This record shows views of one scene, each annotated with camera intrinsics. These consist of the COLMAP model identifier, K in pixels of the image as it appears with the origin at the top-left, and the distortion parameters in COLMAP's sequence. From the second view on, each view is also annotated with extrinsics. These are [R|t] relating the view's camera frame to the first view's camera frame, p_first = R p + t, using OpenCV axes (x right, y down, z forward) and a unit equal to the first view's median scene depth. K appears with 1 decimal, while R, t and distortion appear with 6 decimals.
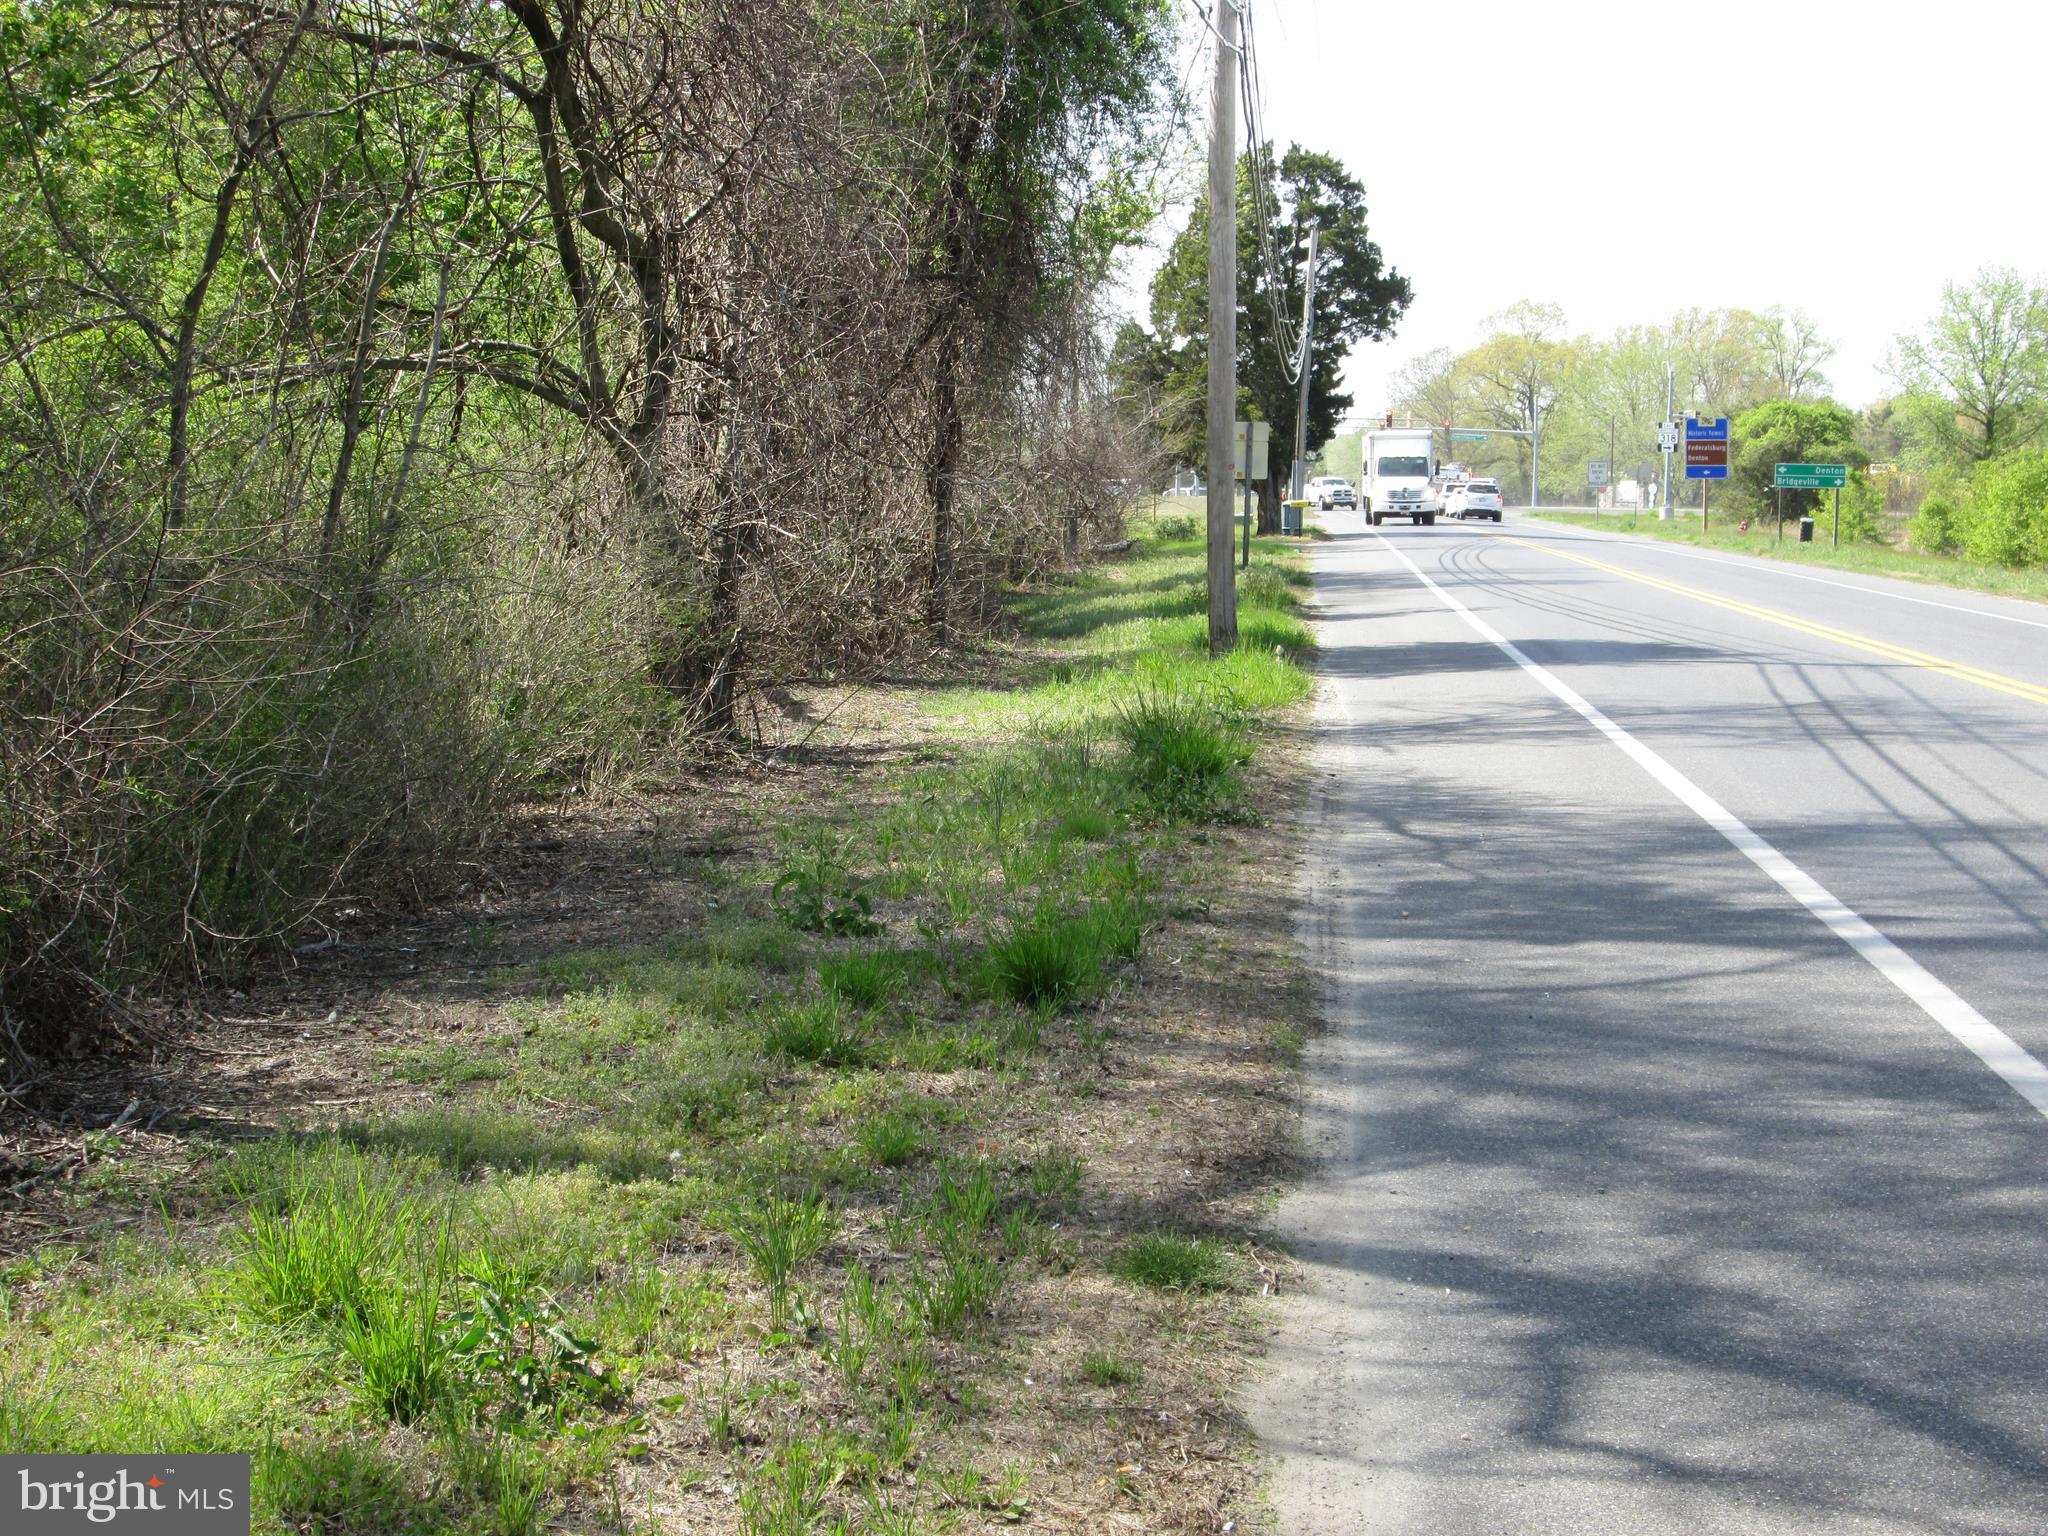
lens RADIAL K [[3333.5, 0, 1024.7], [0, 3333.5, 768.0], [0, 0, 1]] dist [-0.233090, 0.000000]
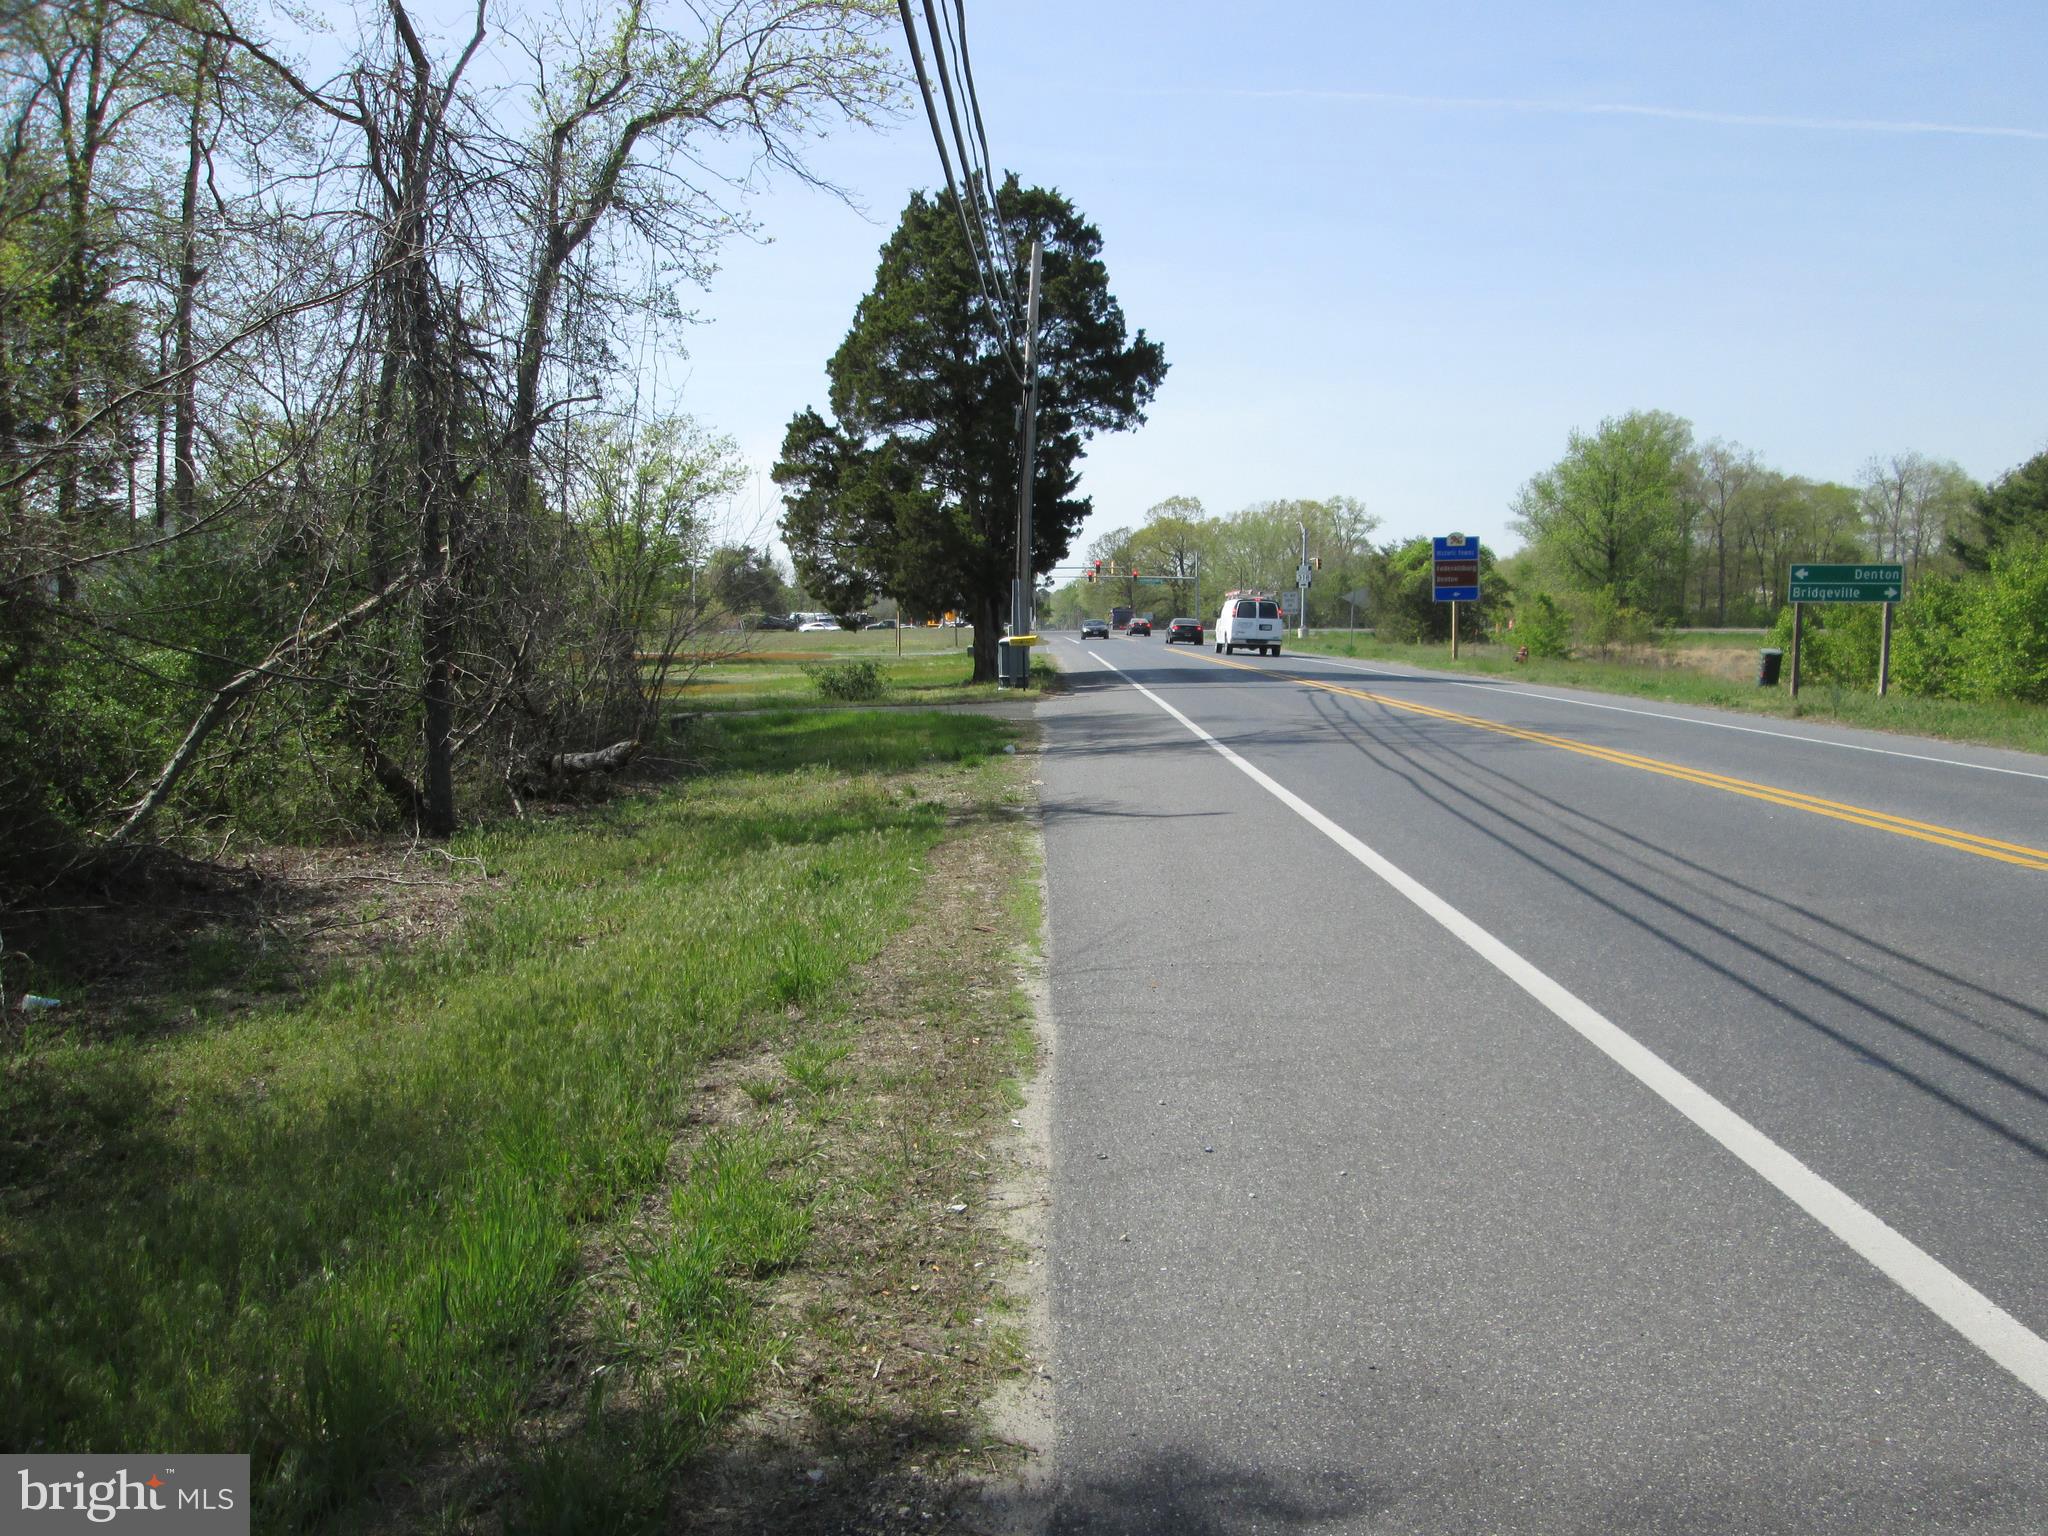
lens RADIAL K [[1699.6, 0, 1022.6], [0, 1699.6, 766.0], [0, 0, 1]] dist [-0.133346, 0.026741]
pose [[0.997093, -0.023292, 0.072543, 0.051361], [0.023225, 0.999729, 0.001757, -0.049497], [-0.072564, -0.000067, 0.997364, 0.591562]]
